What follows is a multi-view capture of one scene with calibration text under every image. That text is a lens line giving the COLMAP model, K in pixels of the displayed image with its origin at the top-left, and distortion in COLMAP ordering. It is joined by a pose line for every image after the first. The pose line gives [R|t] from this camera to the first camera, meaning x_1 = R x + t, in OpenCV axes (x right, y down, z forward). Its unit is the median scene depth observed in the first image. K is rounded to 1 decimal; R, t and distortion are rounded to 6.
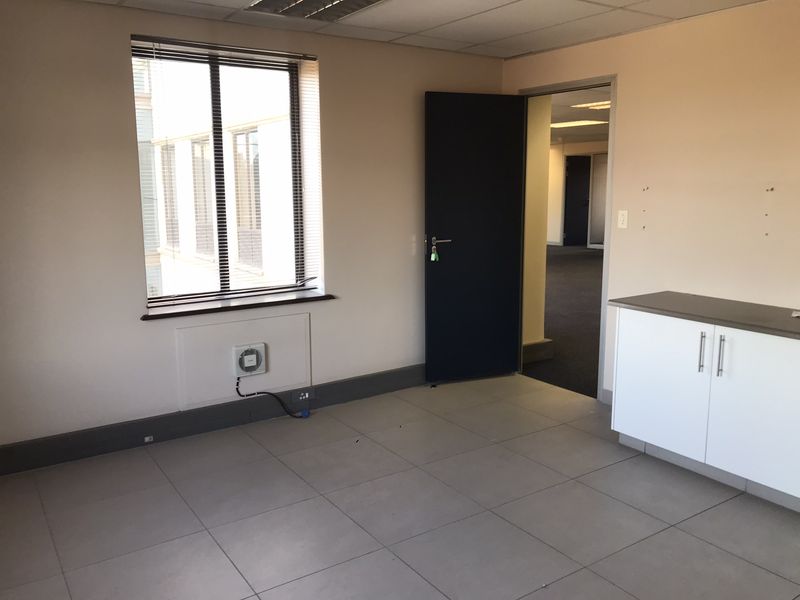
lens RADIAL K [[667.8, 0, 389.2], [0, 667.8, 288.8], [0, 0, 1]] dist [0.025536, -0.001426]
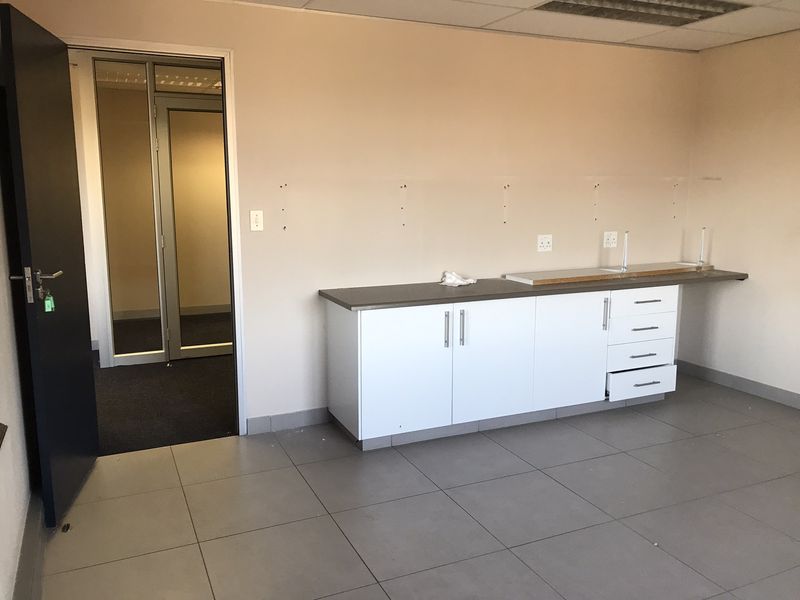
lens RADIAL K [[667.8, 0, 389.2], [0, 667.8, 288.8], [0, 0, 1]] dist [0.025536, -0.001426]
pose [[0.172291, -0.149687, 0.973607, -0.631404], [0.151294, 0.980680, 0.124001, -0.126574], [-0.973358, 0.125937, 0.191609, 0.862793]]
